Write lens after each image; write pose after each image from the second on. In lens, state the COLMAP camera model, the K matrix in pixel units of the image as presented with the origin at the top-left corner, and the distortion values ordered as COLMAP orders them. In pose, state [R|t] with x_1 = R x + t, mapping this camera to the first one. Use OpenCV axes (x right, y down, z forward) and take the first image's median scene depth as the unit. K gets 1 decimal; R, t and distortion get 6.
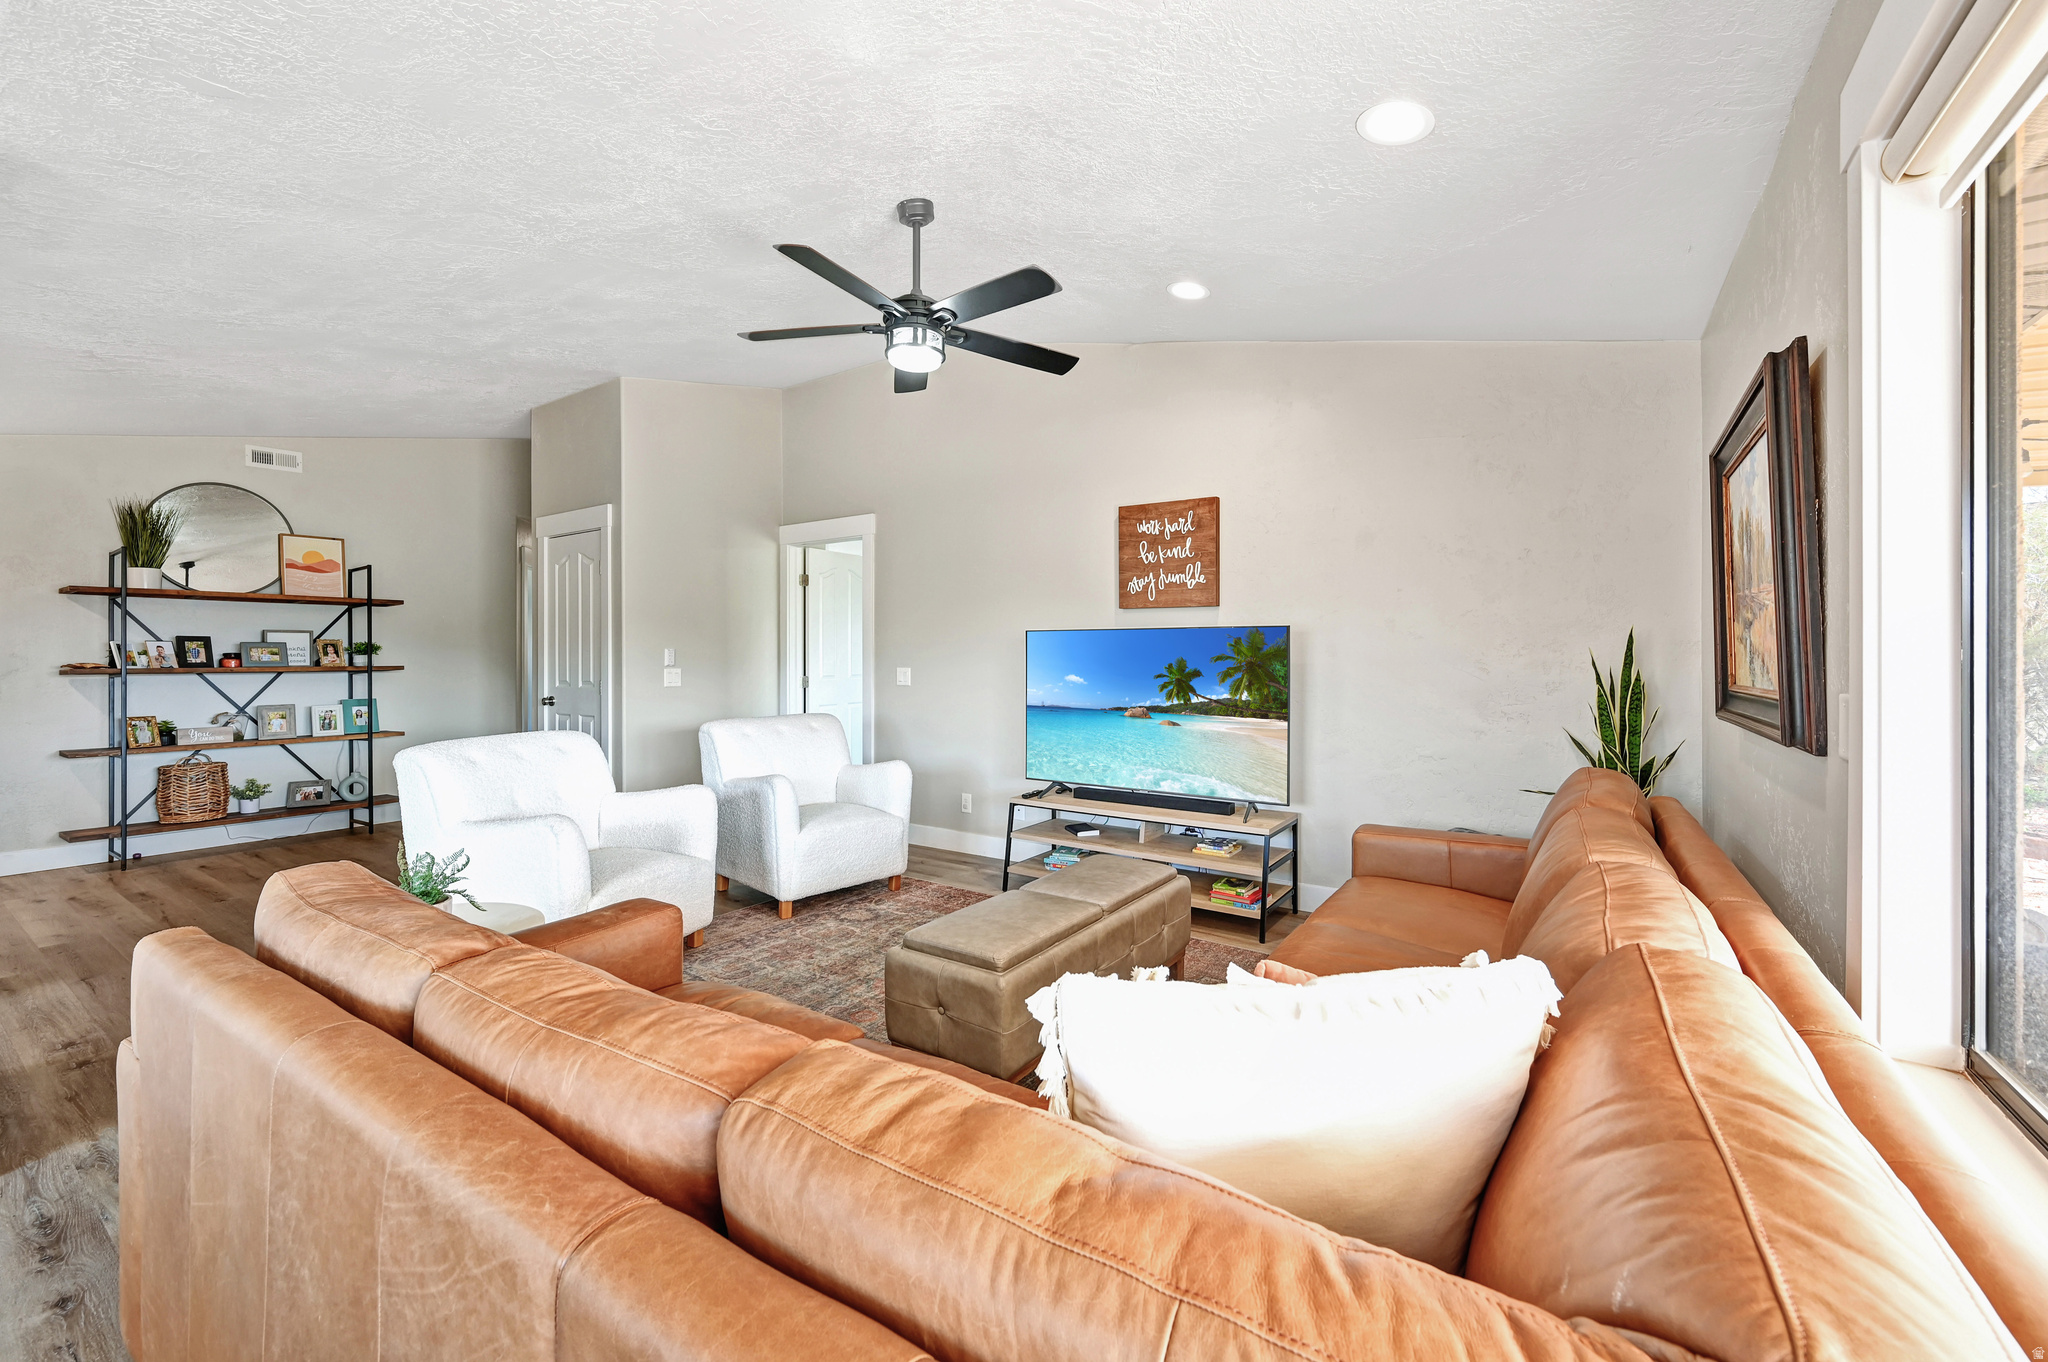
lens RADIAL K [[806.5, 0, 1034.2], [0, 806.5, 661.5], [0, 0, 1]] dist [0.000262, 0.000148]
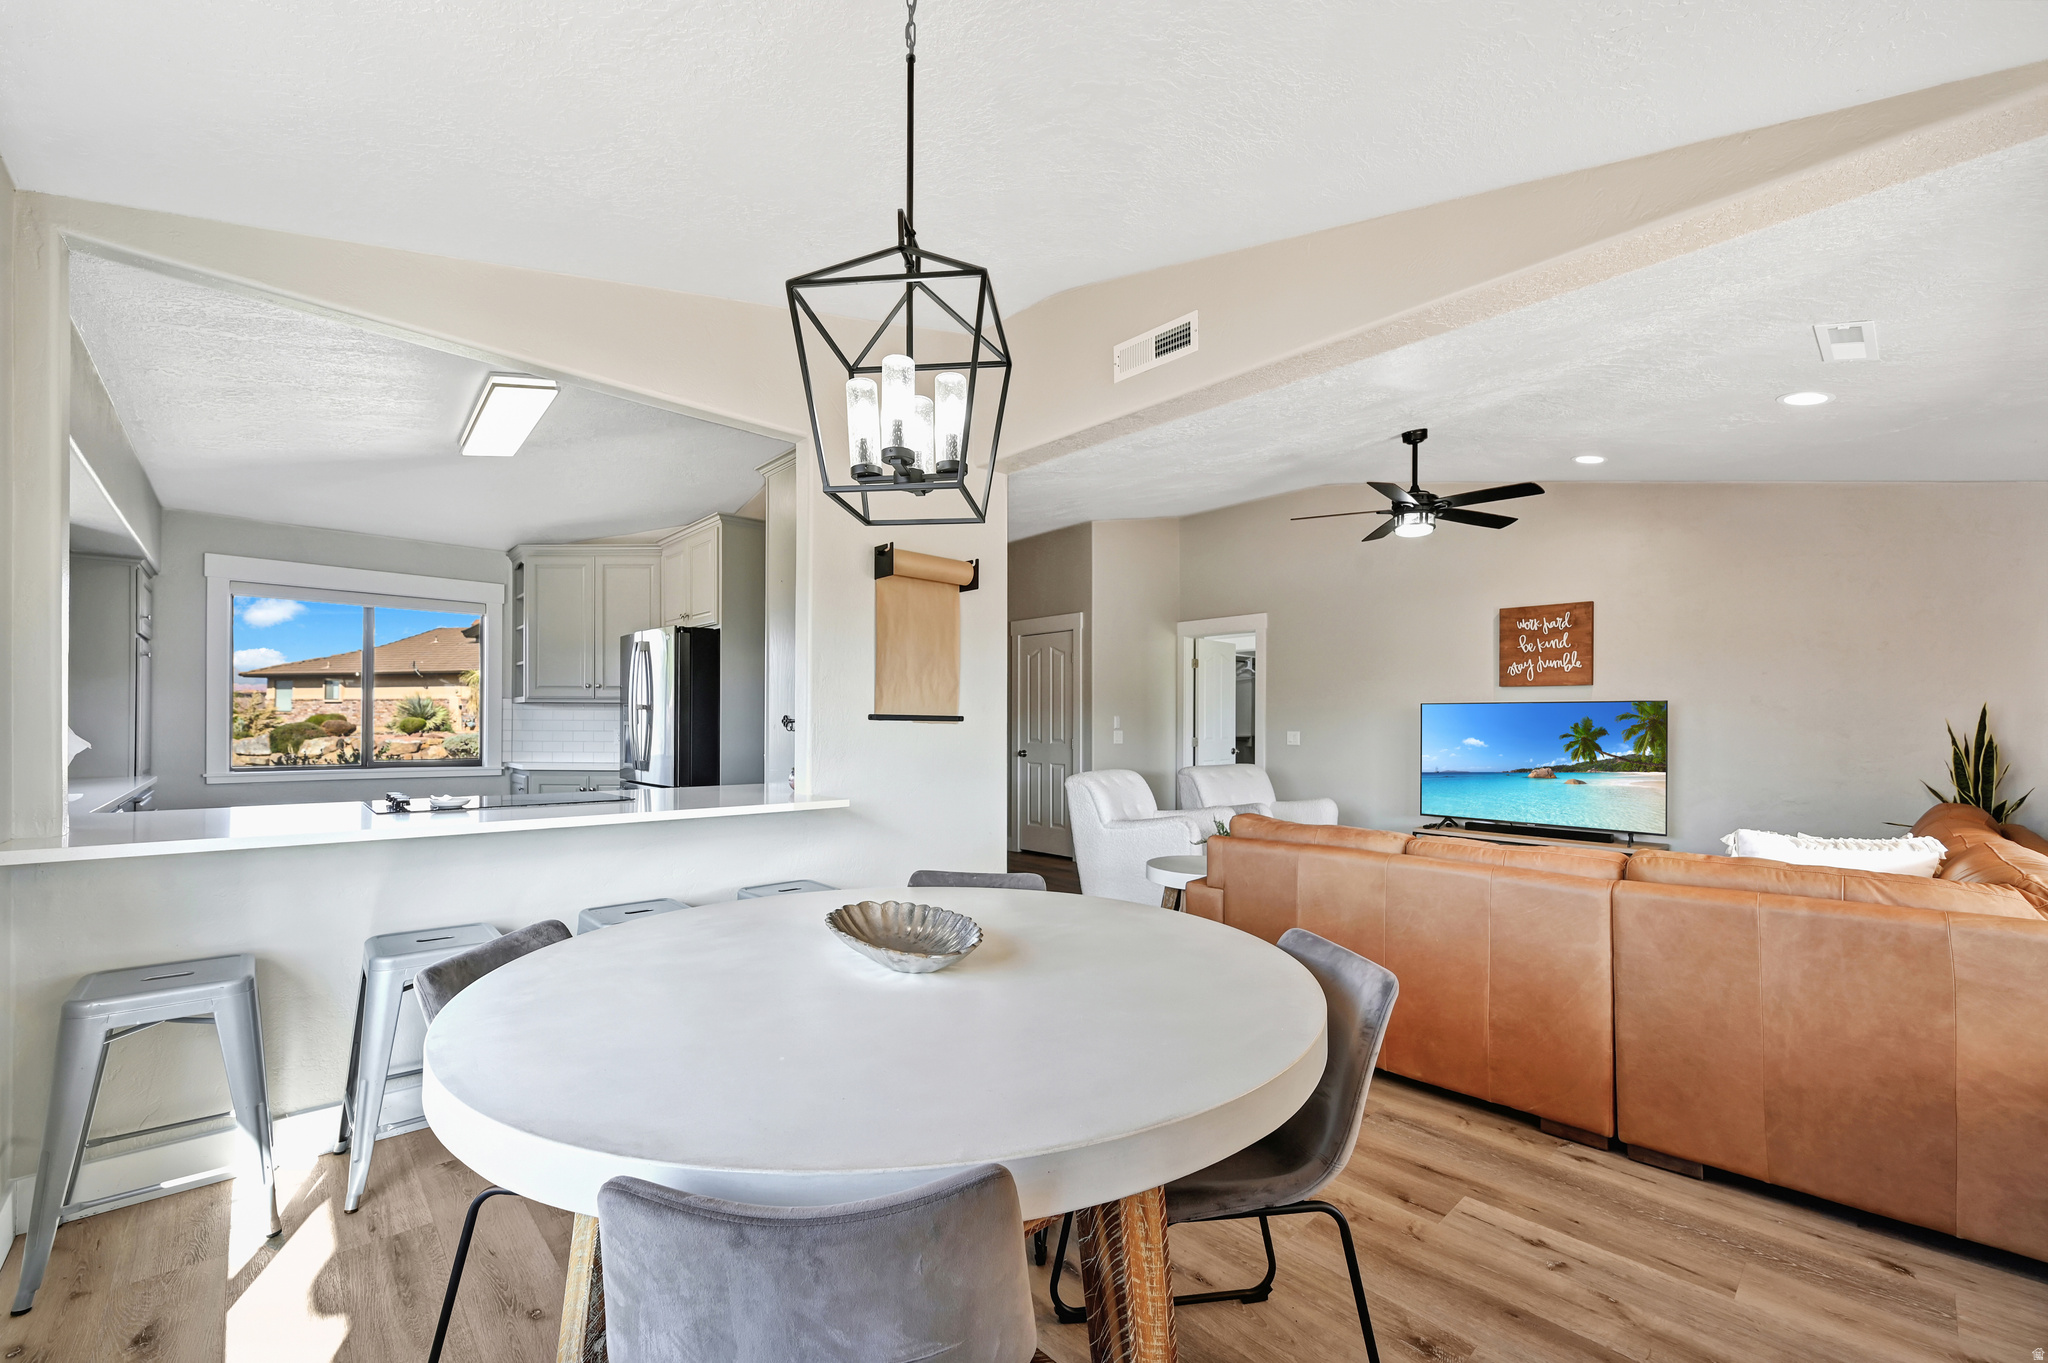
lens RADIAL K [[806.5, 0, 1049.2], [0, 806.5, 719.6], [0, 0, 1]] dist [0.000262, 0.000148]
pose [[0.976670, 0.003722, -0.214712, -0.347005], [-0.005911, 0.999937, -0.009553, 0.004432], [0.214663, 0.010599, 0.976631, -0.456266]]
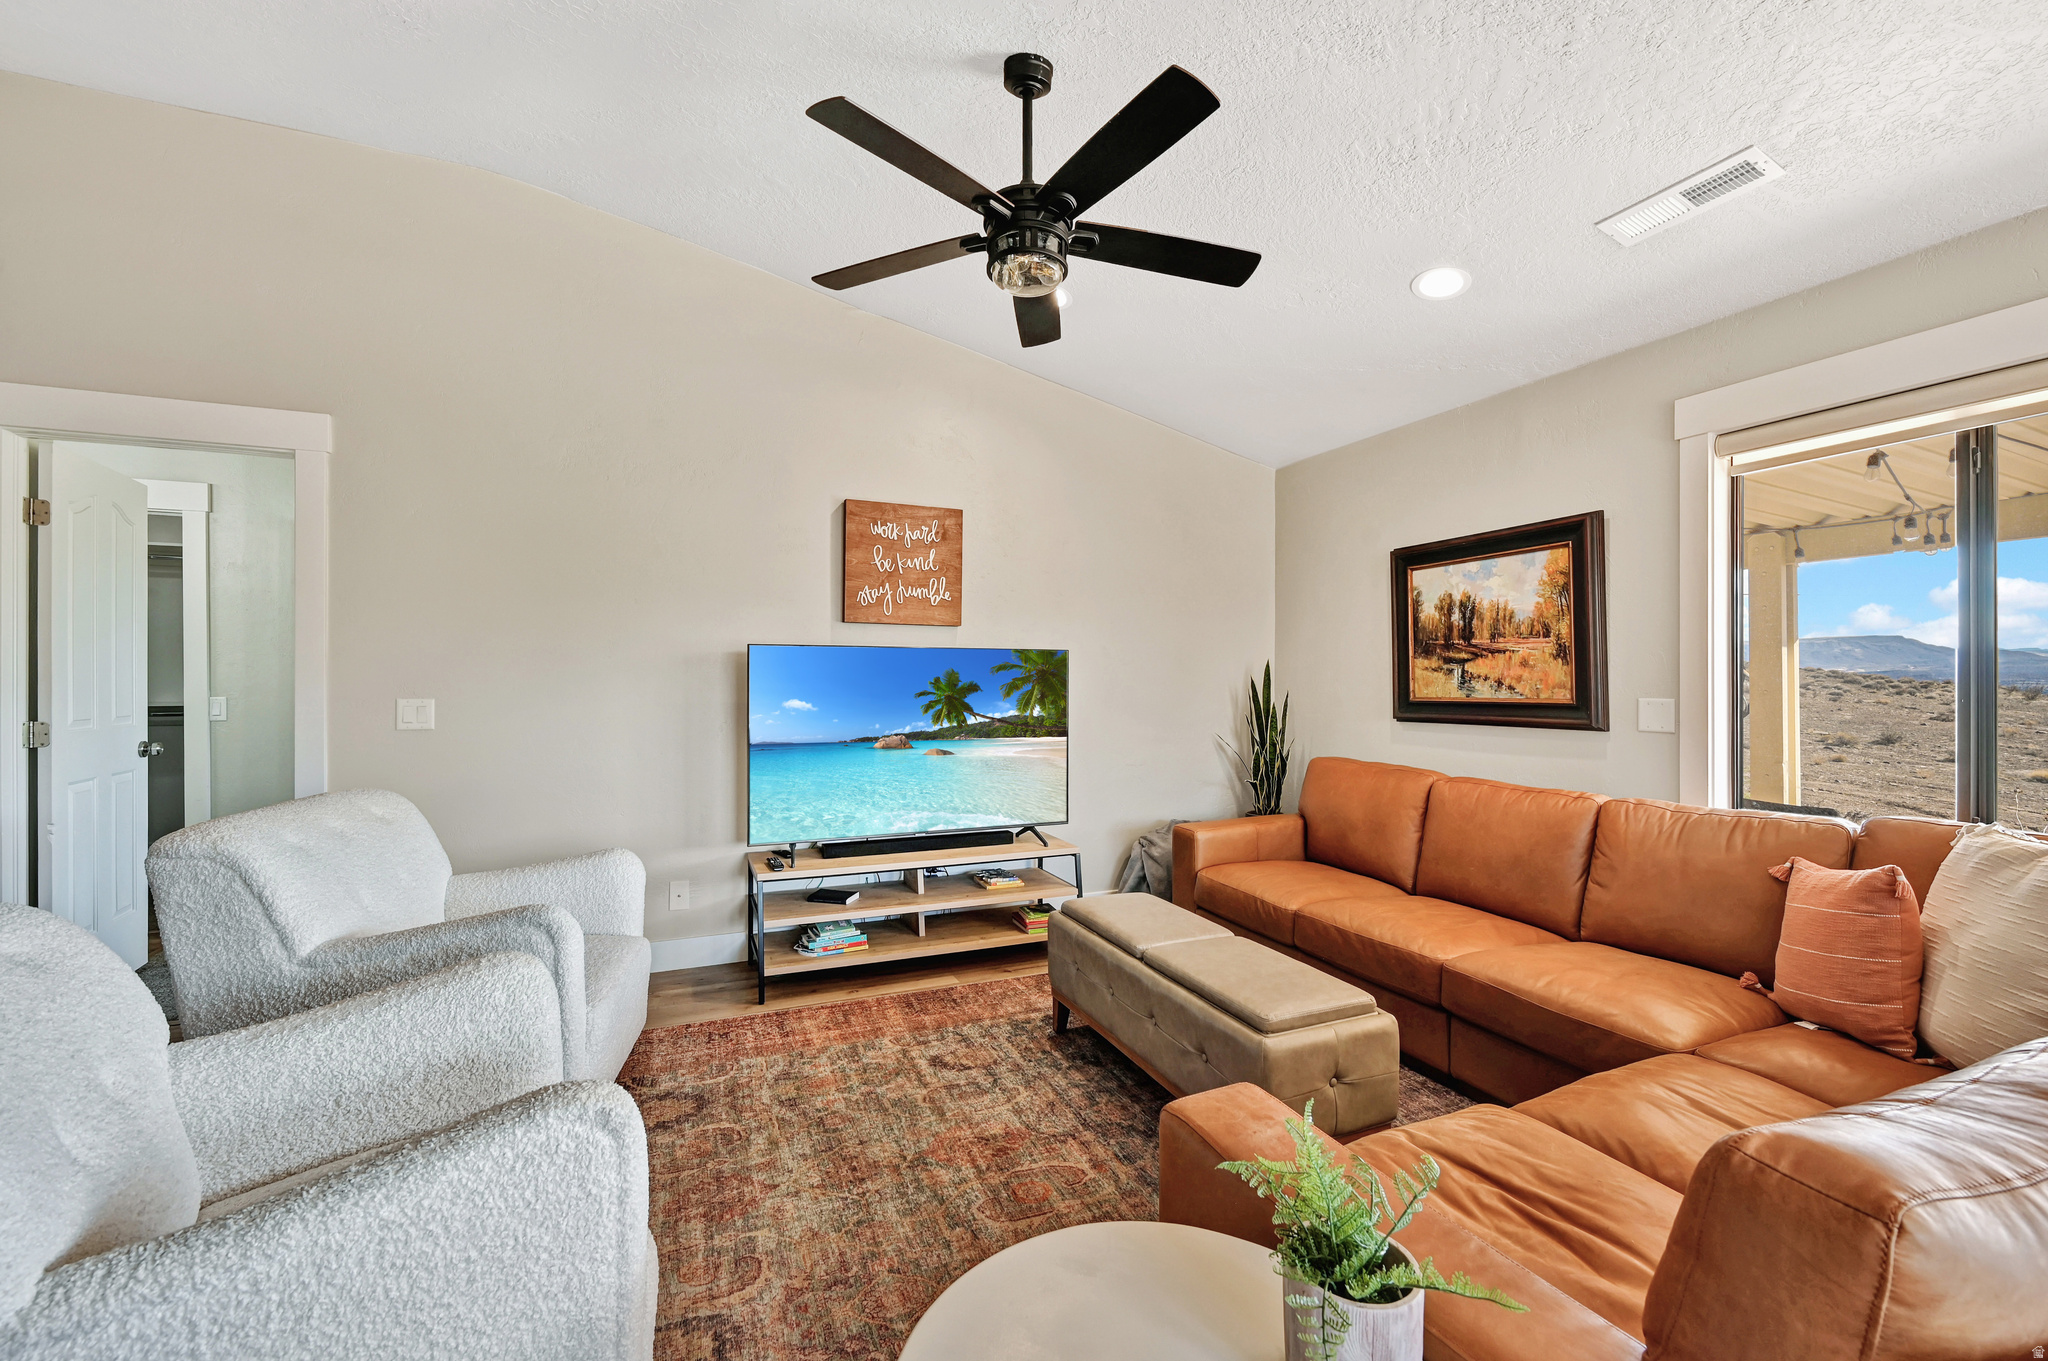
lens RADIAL K [[806.5, 0, 1011.0], [0, 806.5, 681.8], [0, 0, 1]] dist [0.000262, 0.000148]
pose [[0.546206, -0.005361, 0.837634, -0.539799], [0.008513, 0.999963, 0.000849, -0.001029], [-0.837608, 0.006667, 0.546232, 0.424435]]
